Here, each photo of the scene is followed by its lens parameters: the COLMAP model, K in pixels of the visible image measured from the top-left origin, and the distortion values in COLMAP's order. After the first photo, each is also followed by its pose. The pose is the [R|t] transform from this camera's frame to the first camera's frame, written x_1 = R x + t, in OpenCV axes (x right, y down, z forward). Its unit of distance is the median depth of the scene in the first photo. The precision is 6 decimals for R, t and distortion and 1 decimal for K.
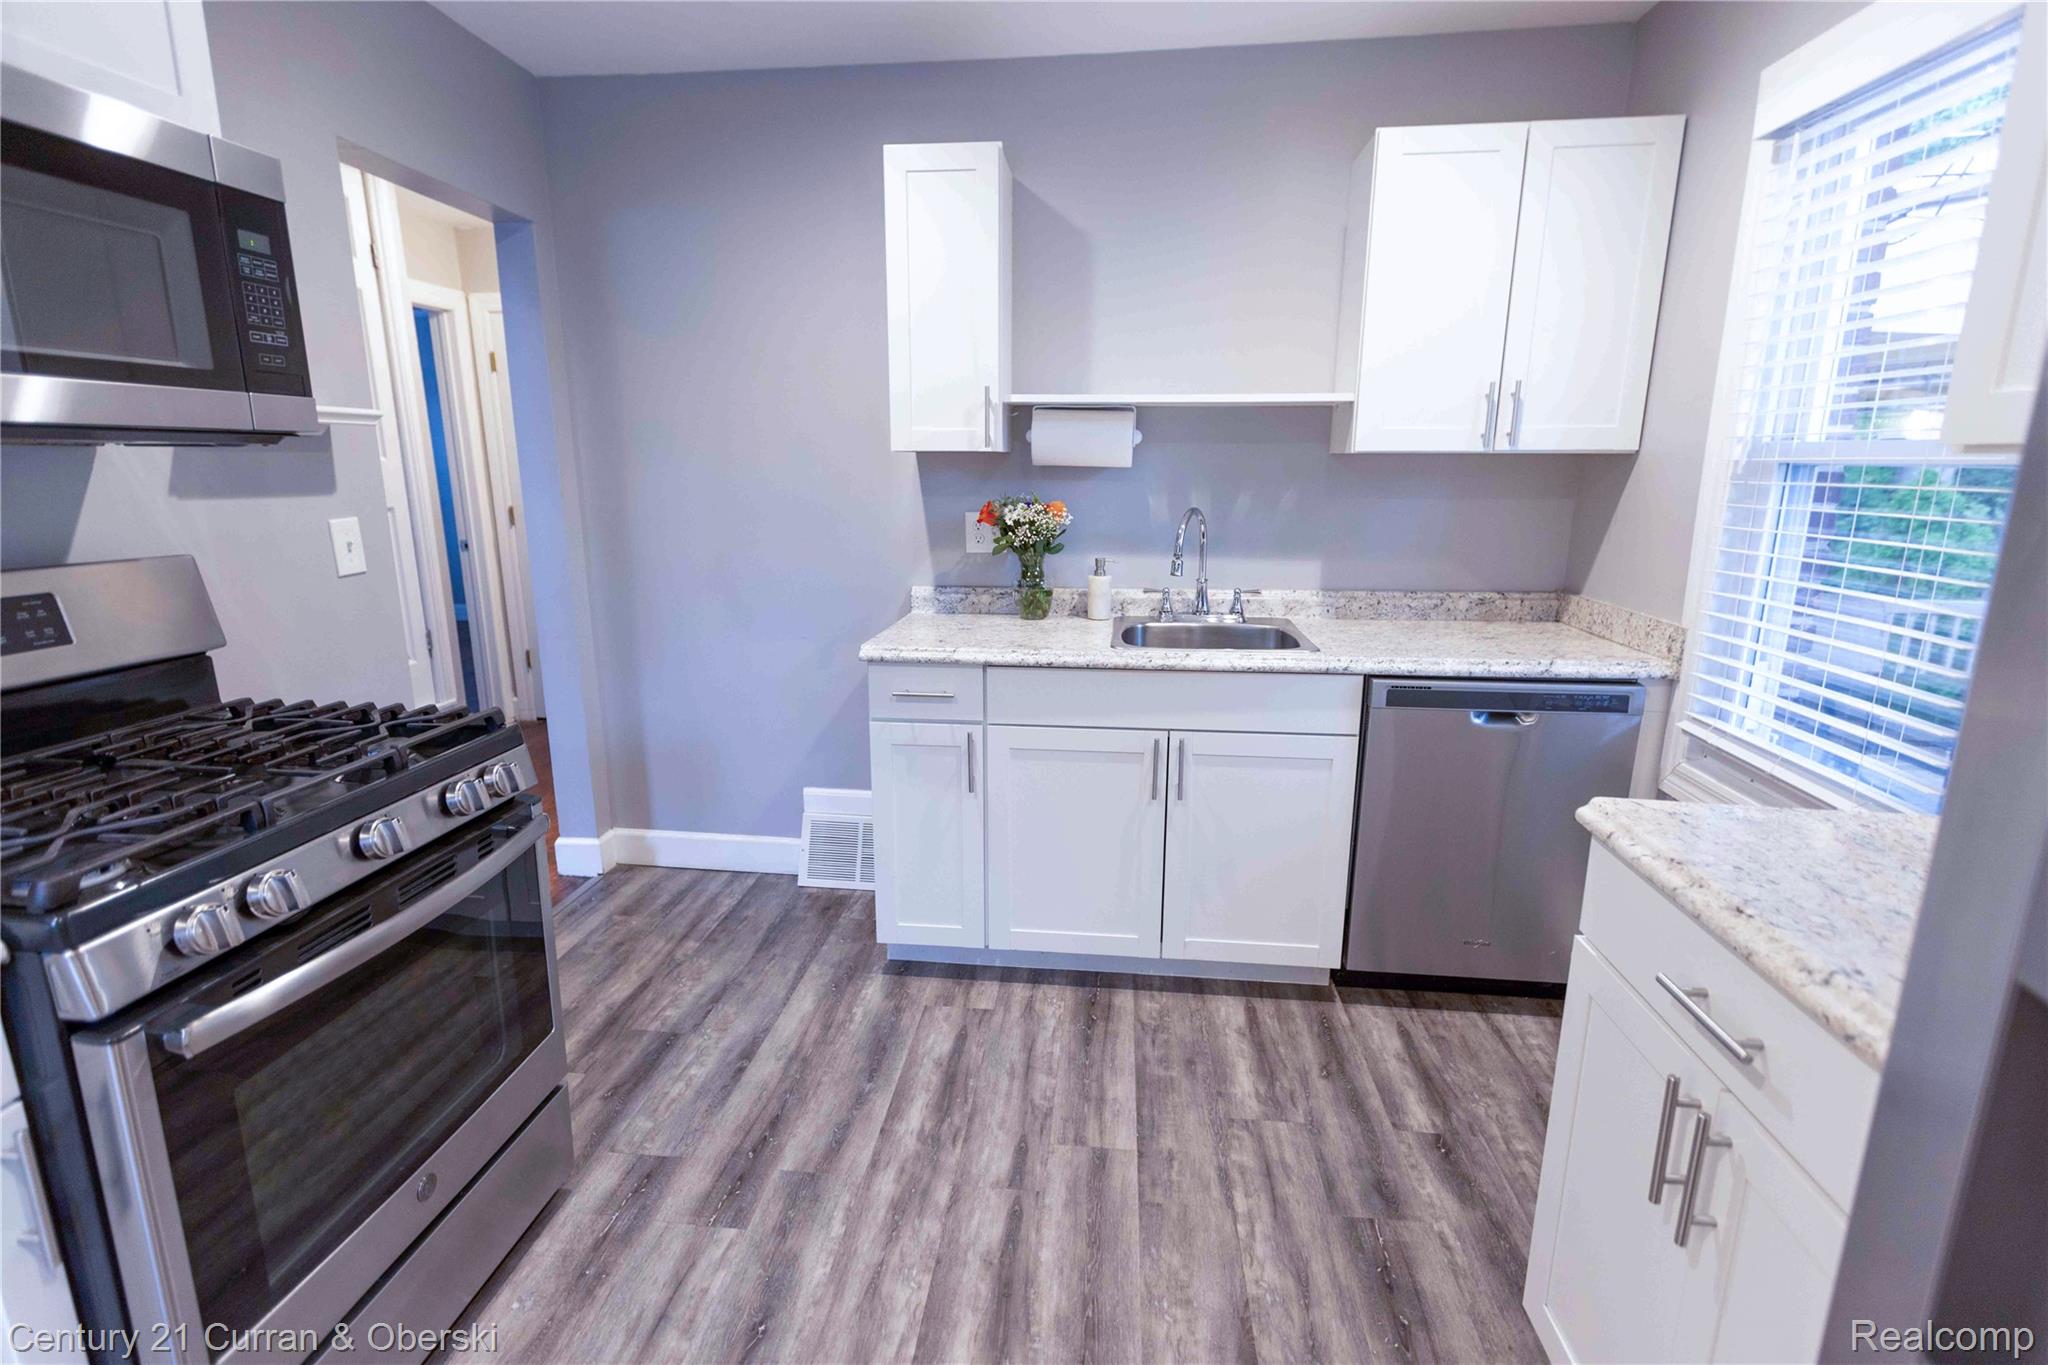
lens RADIAL K [[964.4, 0, 1015.4], [0, 964.4, 678.5], [0, 0, 1]] dist [0.004603, 0.000561]
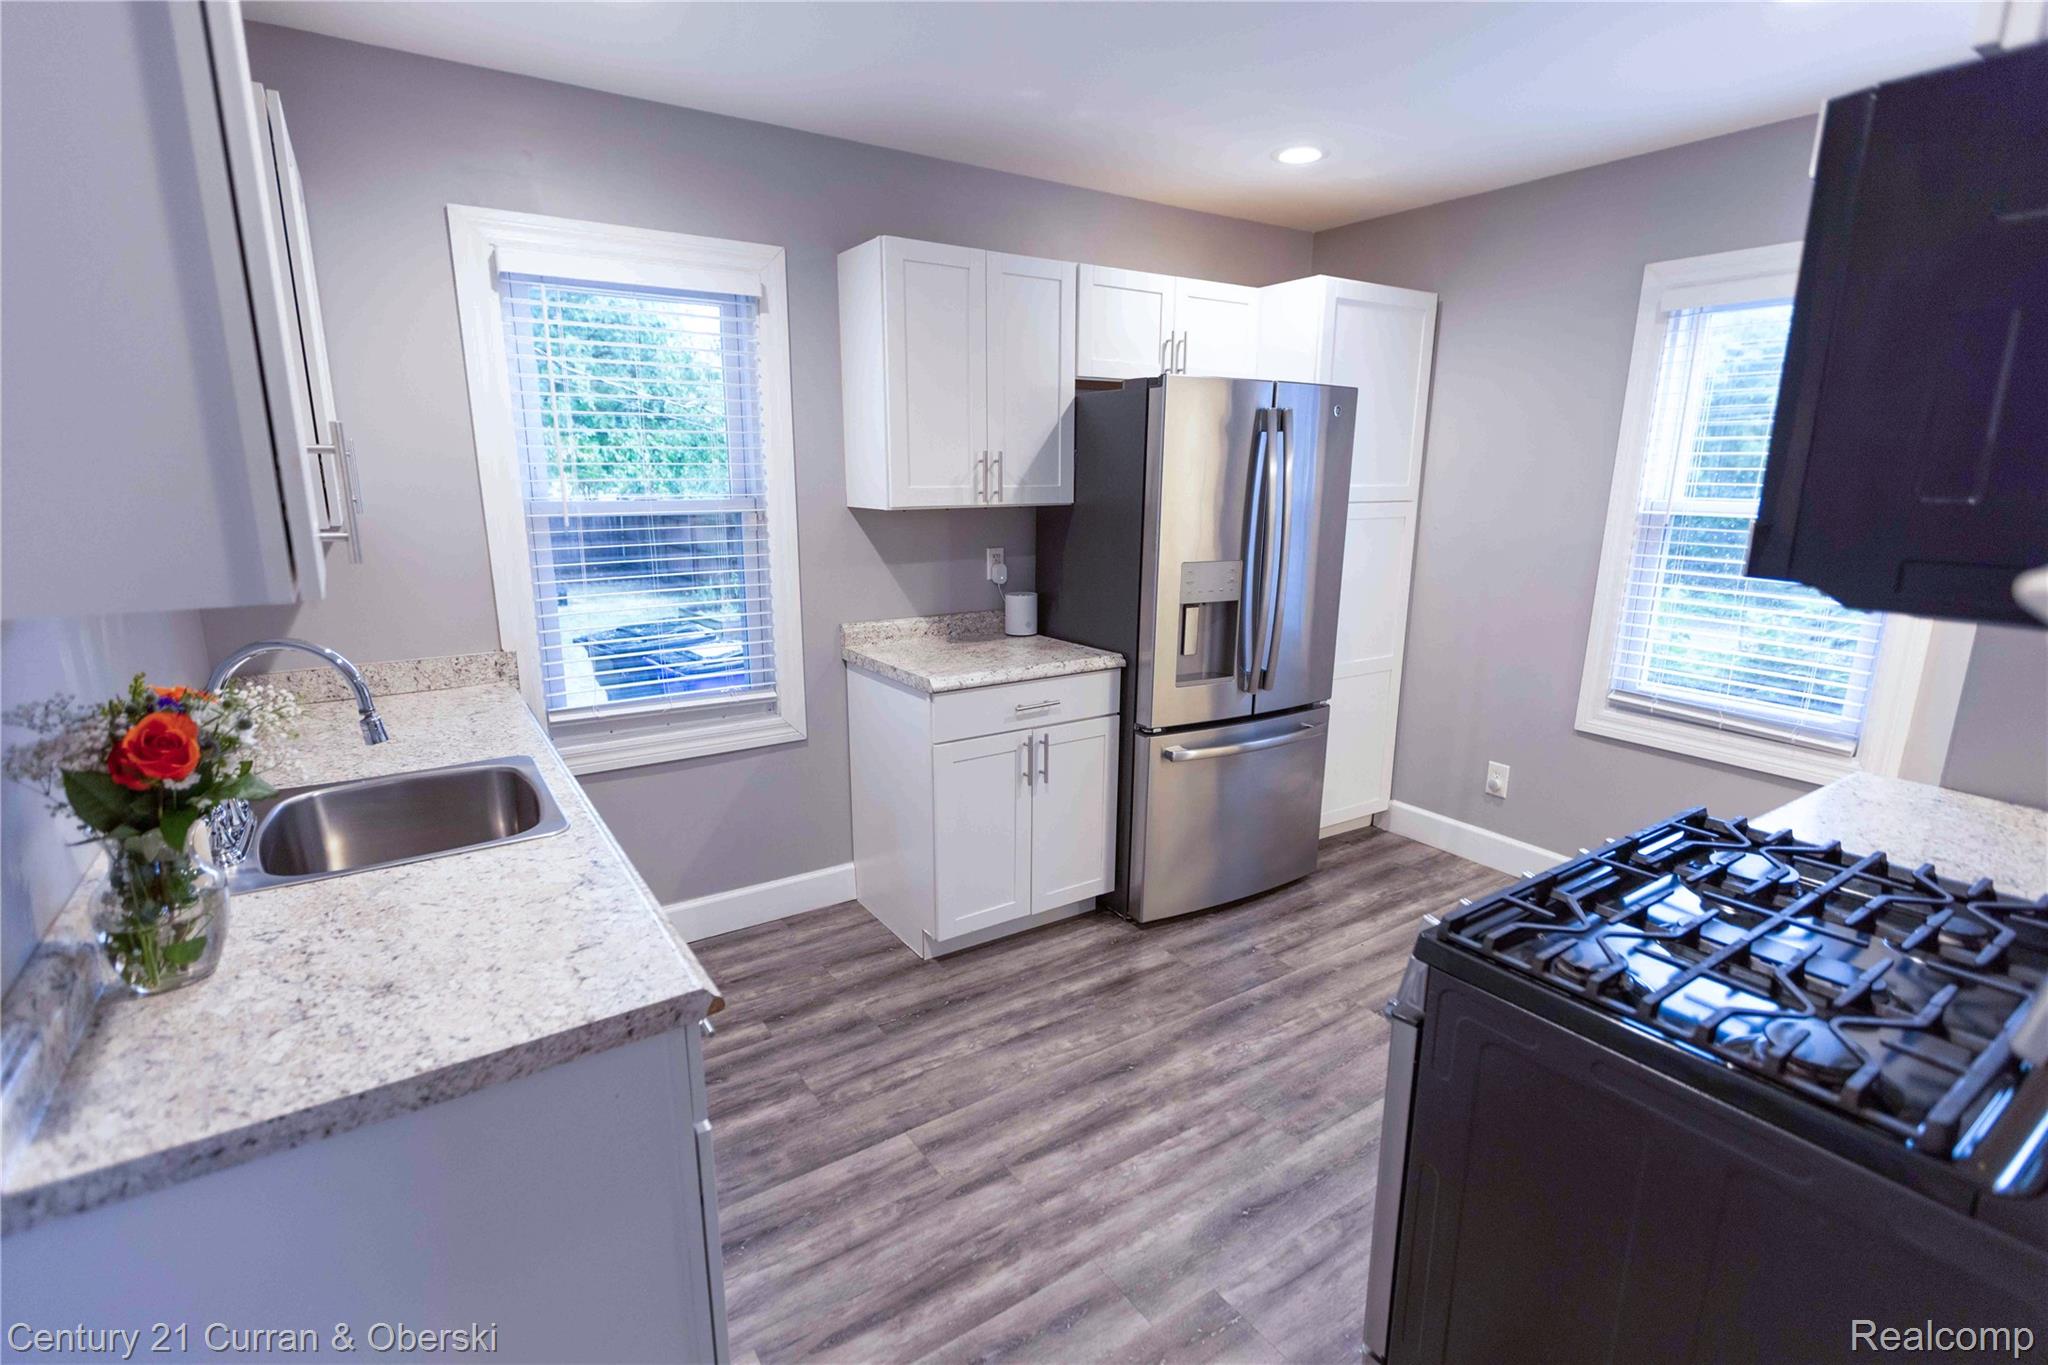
lens RADIAL K [[964.4, 0, 1020.1], [0, 964.4, 681.9], [0, 0, 1]] dist [0.004603, 0.000561]
pose [[-0.644229, -0.171367, 0.745387, -0.720283], [0.161877, 0.921946, 0.351867, -0.382081], [-0.747506, 0.347344, -0.566204, 1.355746]]
